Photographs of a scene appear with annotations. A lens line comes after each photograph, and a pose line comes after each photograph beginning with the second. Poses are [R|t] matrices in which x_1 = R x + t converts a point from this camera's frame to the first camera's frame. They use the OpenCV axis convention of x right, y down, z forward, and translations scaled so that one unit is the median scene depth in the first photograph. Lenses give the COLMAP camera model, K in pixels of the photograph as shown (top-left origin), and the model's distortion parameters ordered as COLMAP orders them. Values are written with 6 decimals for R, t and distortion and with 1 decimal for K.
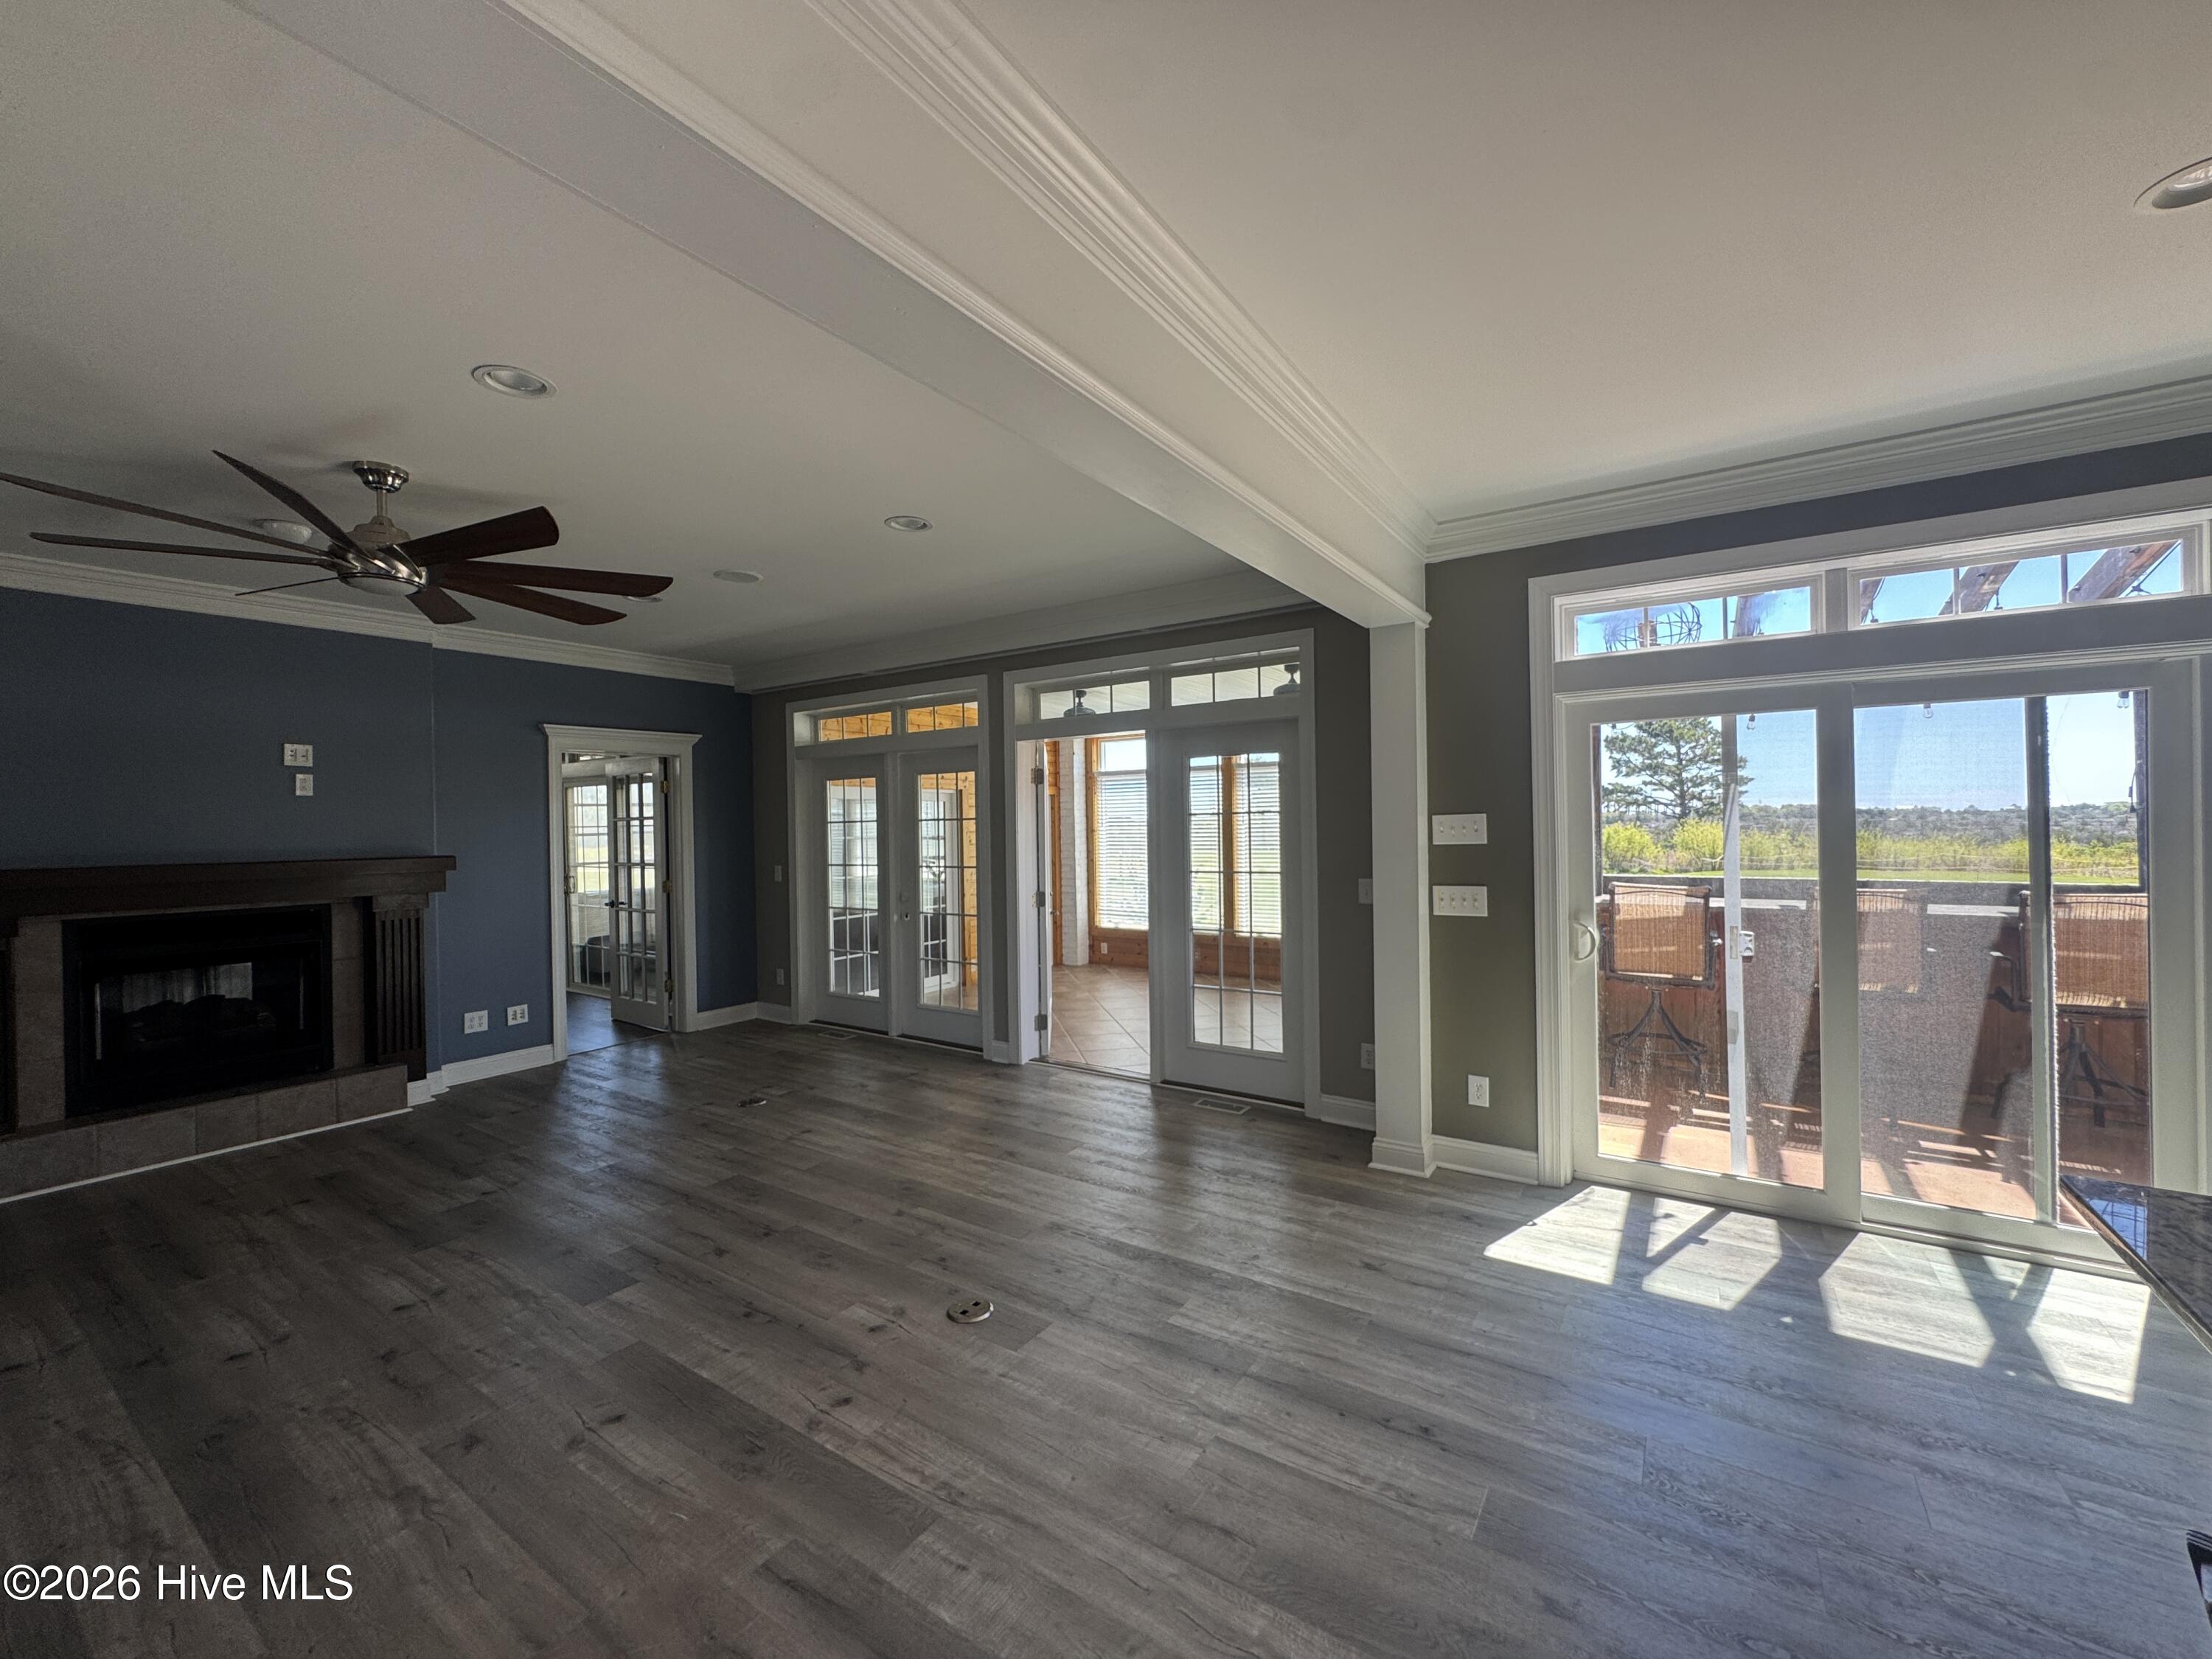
lens RADIAL K [[893.6, 0, 1121.2], [0, 893.6, 826.5], [0, 0, 1]] dist [-0.003896, 0.000956]
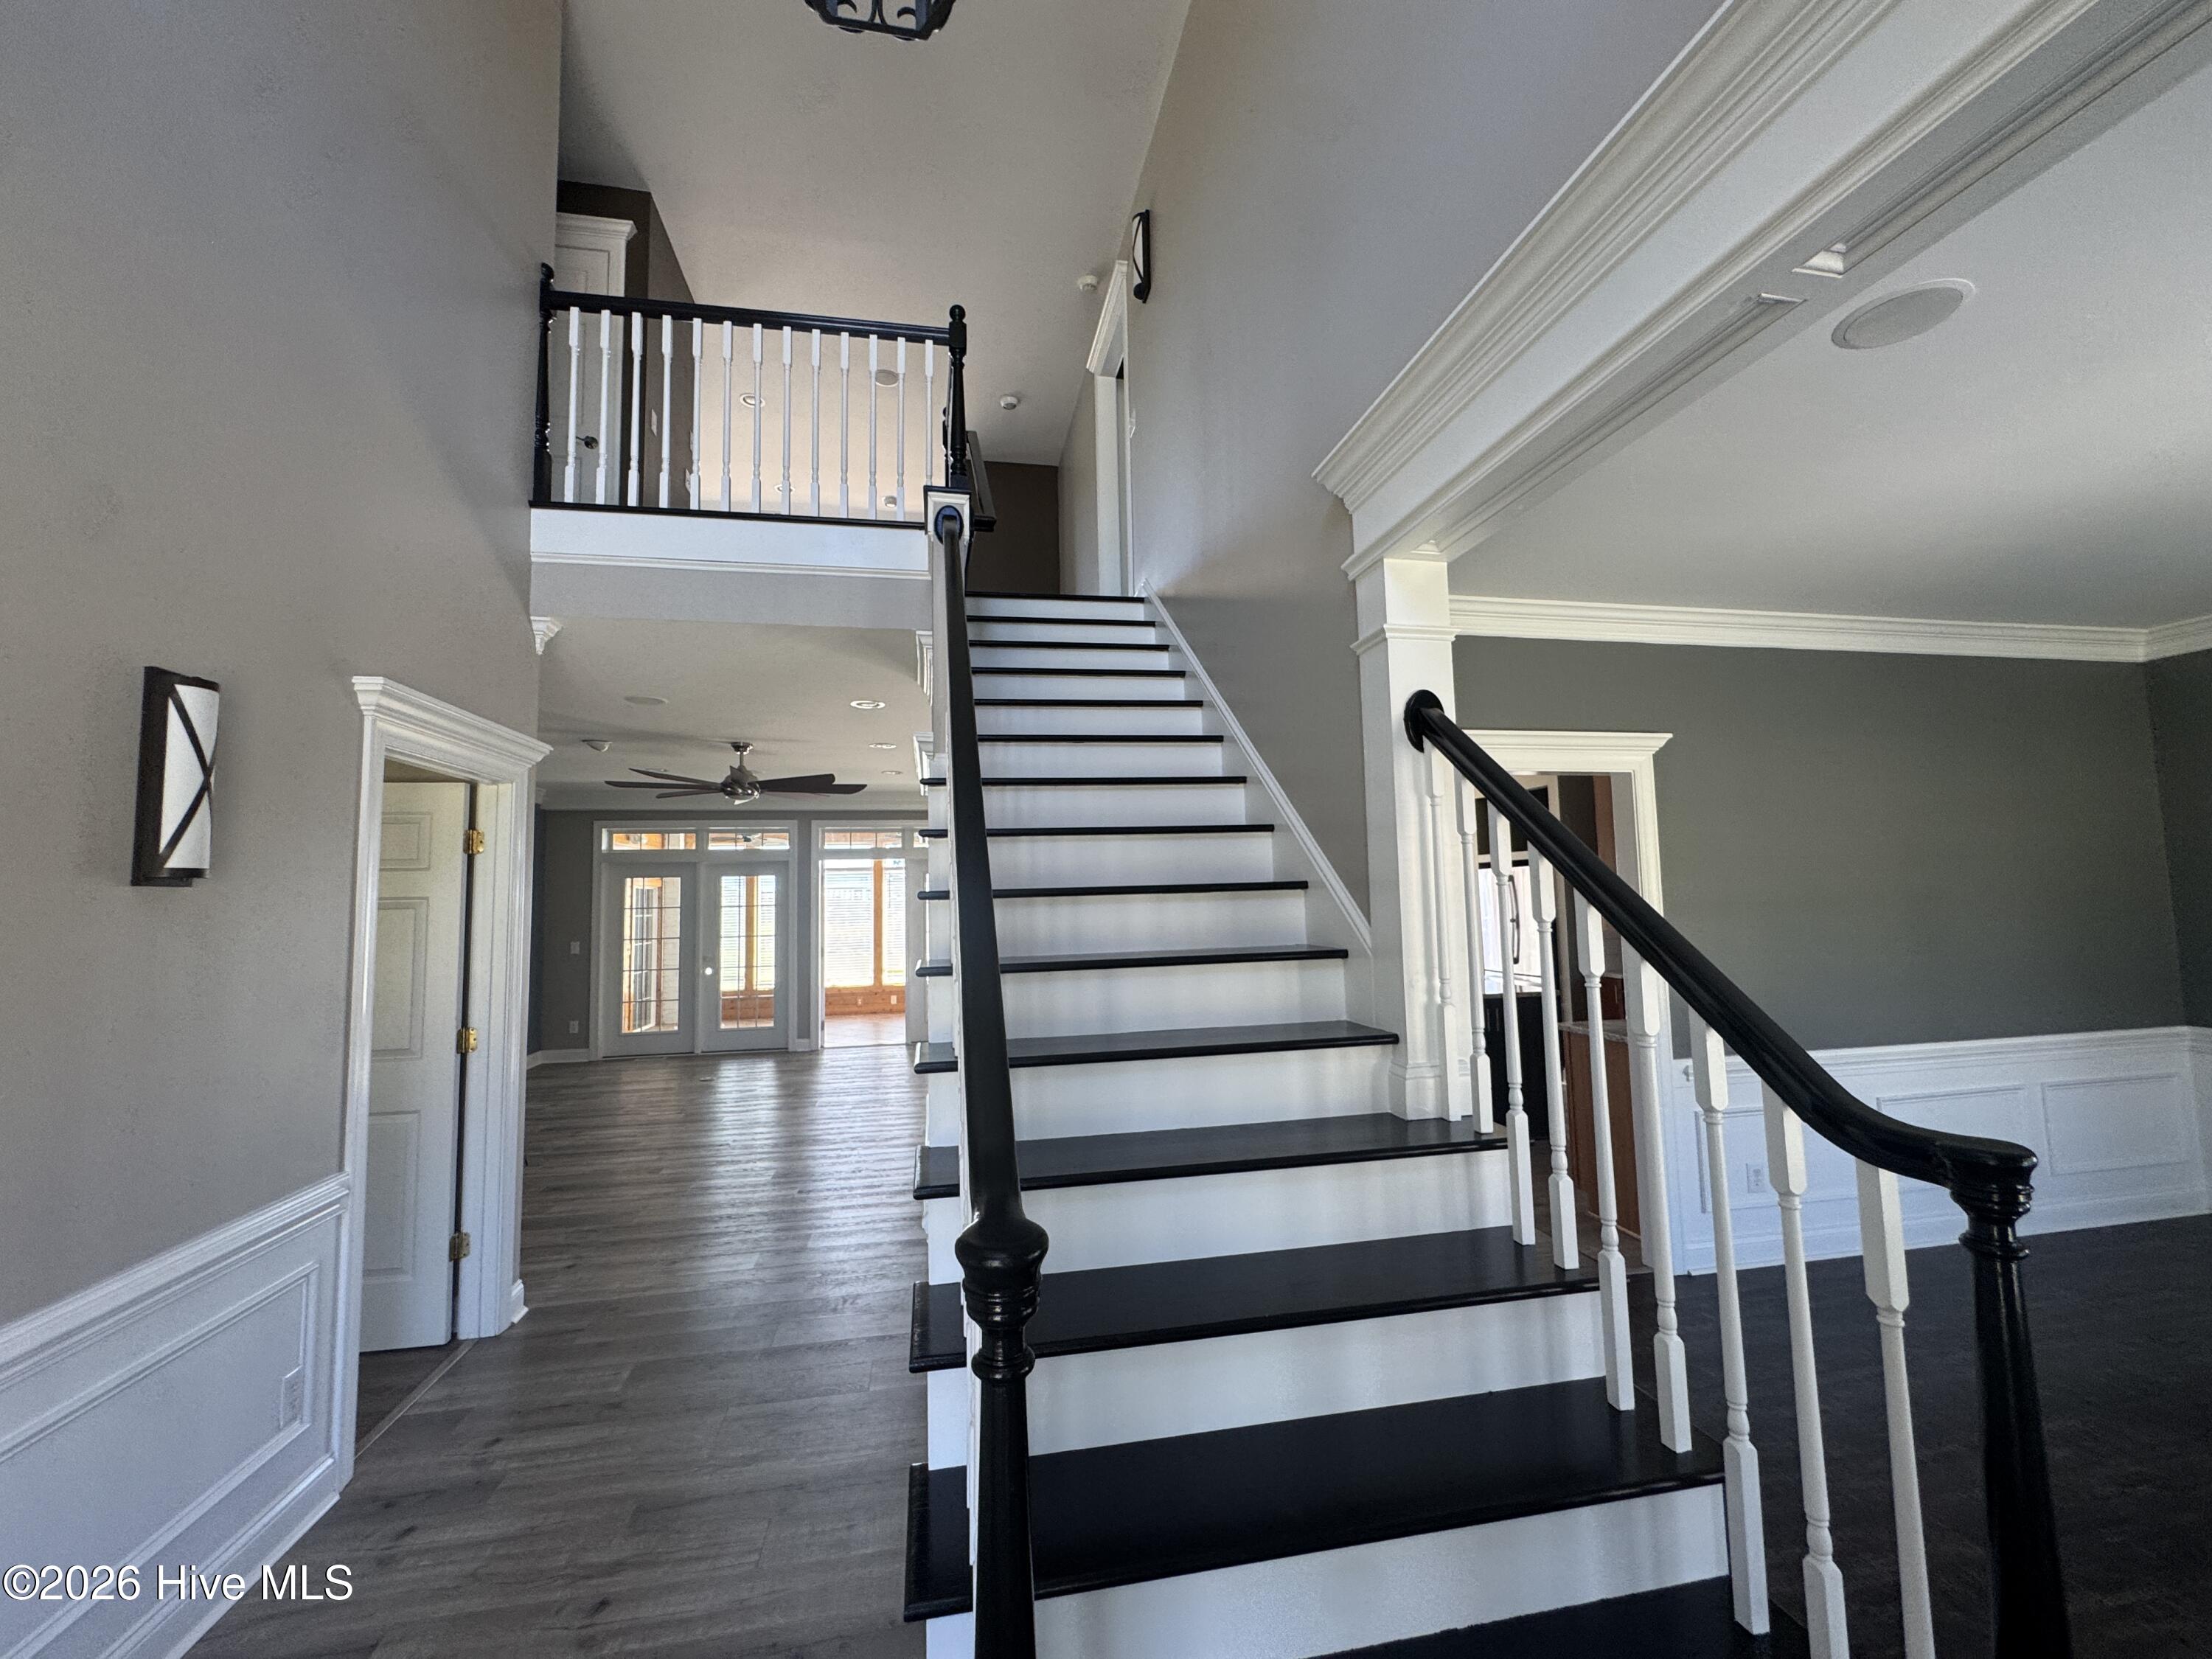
lens RADIAL K [[893.6, 0, 1108.2], [0, 893.6, 827.2], [0, 0, 1]] dist [-0.003896, 0.000956]
pose [[0.709645, 0.057341, 0.702222, -1.041643], [0.012404, 0.995511, -0.093825, 0.010087], [-0.704451, 0.075292, 0.705748, -0.694572]]
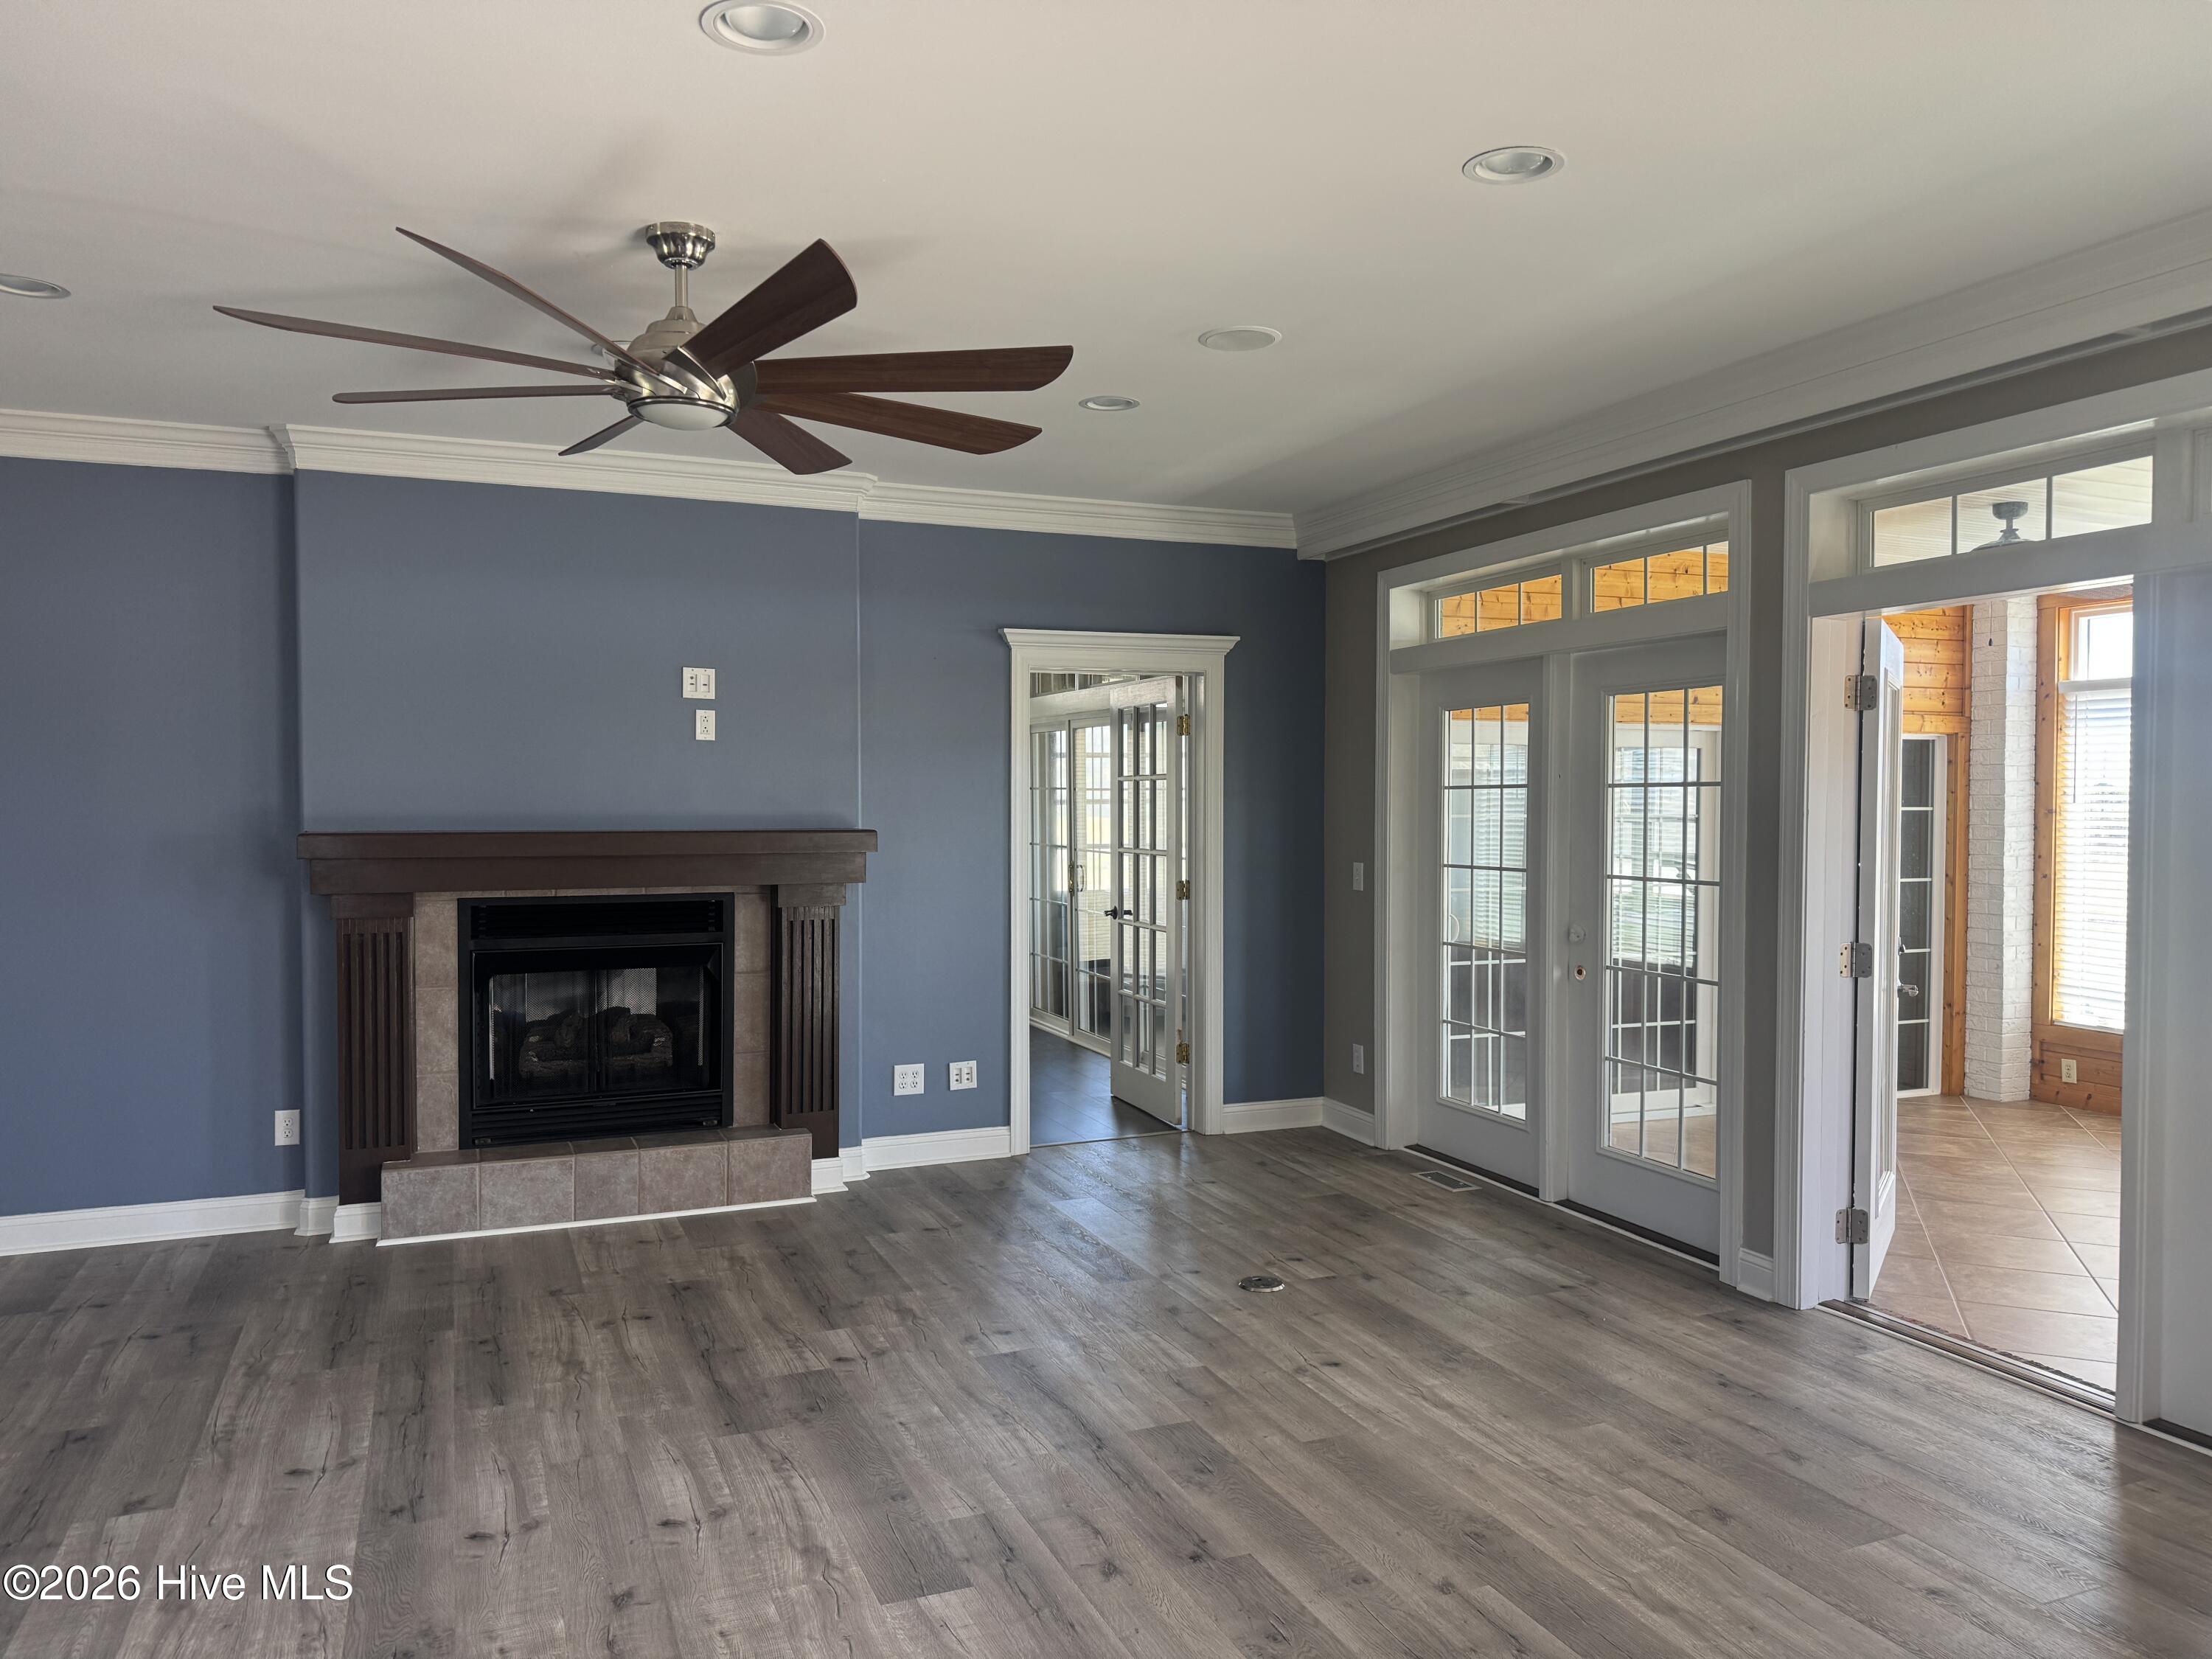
lens RADIAL K [[1569.1, 0, 1093.3], [0, 1569.1, 837.3], [0, 0, 1]] dist [0.052743, -0.057284]
pose [[0.827037, 0.031287, -0.561276, 0.044755], [-0.015806, 0.999349, 0.032416, -0.002451], [0.561925, -0.017938, 0.826994, 0.117757]]
